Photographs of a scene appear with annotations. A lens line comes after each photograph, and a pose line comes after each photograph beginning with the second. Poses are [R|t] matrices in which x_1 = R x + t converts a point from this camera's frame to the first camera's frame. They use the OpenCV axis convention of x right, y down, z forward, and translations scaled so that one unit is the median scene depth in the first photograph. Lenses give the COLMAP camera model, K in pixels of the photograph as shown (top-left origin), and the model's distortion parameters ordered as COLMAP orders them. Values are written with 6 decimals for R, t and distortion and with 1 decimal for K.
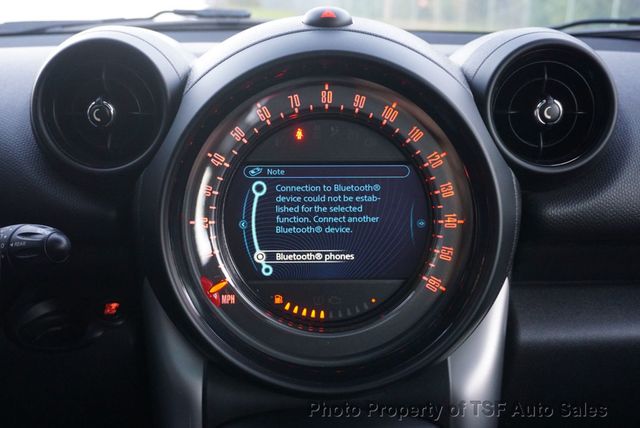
lens RADIAL K [[645.9, 0, 320.1], [0, 645.9, 208.9], [0, 0, 1]] dist [0.006305, 0.000000]
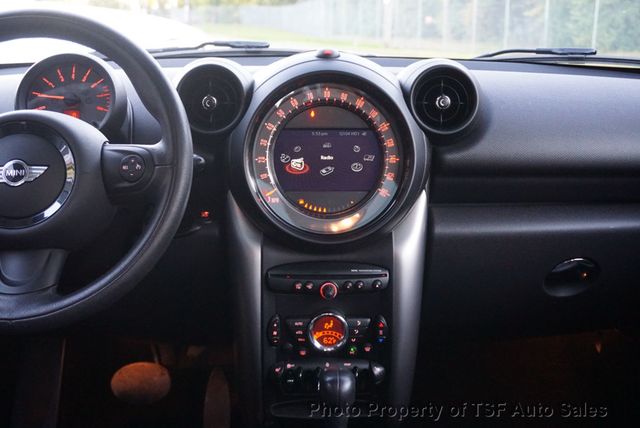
lens RADIAL K [[739.1, 0, 319.2], [0, 739.1, 210.7], [0, 0, 1]] dist [-0.019533, 0.000000]
pose [[0.999936, -0.001410, 0.011199, -0.037245], [0.002018, 0.998513, -0.054472, 0.287080], [-0.011105, 0.054491, 0.998452, -1.153913]]
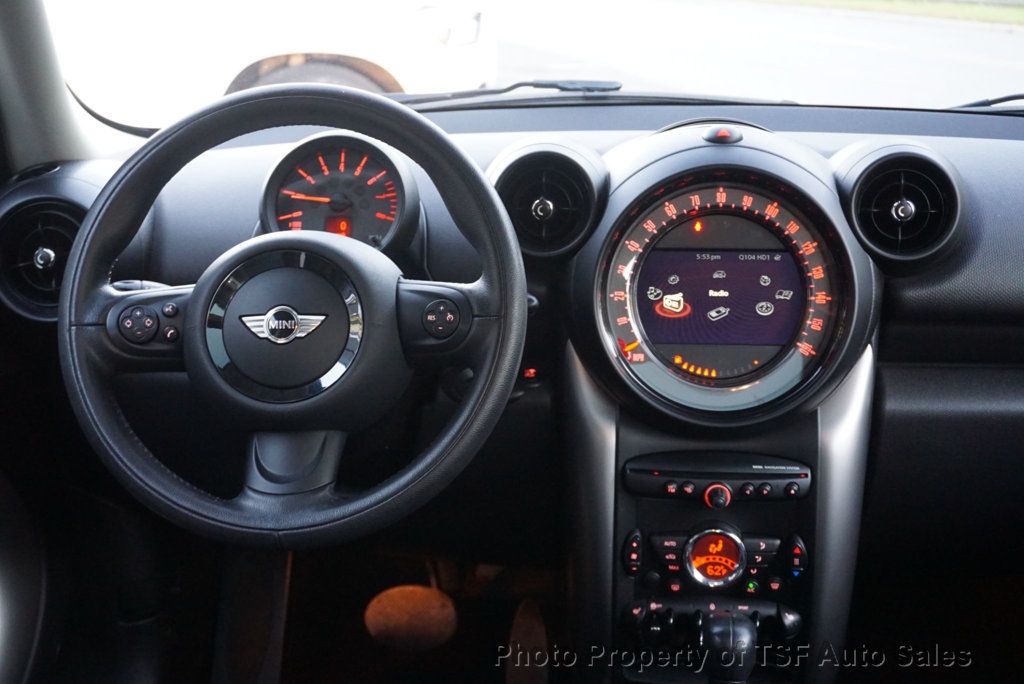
lens RADIAL K [[1355.2, 0, 507.9], [0, 1355.2, 341.5], [0, 0, 1]] dist [0.013398, 0.000000]
pose [[0.993529, 0.018688, -0.112029, -0.099395], [-0.021639, 0.999449, -0.025177, 0.180124], [0.111497, 0.027439, 0.993386, -1.637047]]
